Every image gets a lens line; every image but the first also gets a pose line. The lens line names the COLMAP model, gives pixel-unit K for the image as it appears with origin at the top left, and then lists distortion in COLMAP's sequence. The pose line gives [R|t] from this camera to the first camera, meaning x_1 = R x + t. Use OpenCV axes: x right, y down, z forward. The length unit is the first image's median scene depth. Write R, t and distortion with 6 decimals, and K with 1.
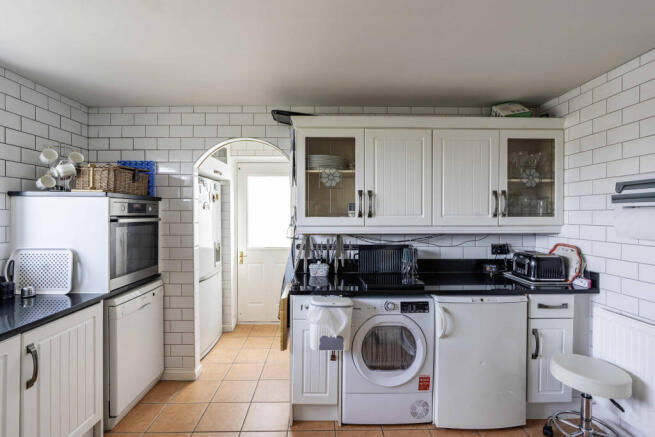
lens RADIAL K [[306.9, 0, 326.0], [0, 306.9, 216.9], [0, 0, 1]] dist [-0.012759, 0.000284]
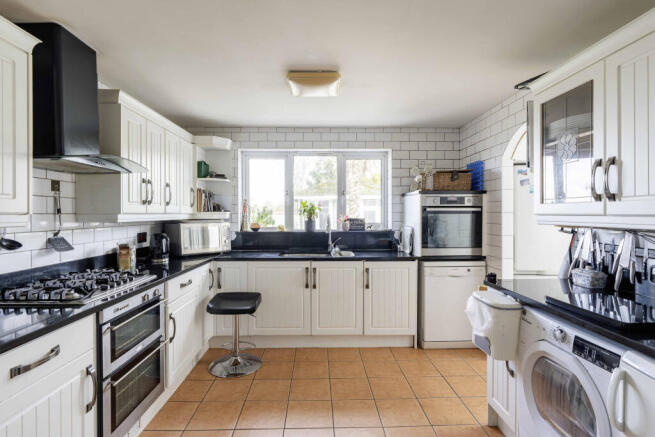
lens RADIAL K [[339.6, 0, 326.5], [0, 339.6, 215.6], [0, 0, 1]] dist [0.002332, 0.000064]
pose [[0.003247, 0.007142, -0.999969, 0.882387], [-0.008033, 0.999942, 0.007115, 0.032188], [0.999962, 0.008010, 0.003304, 0.467157]]
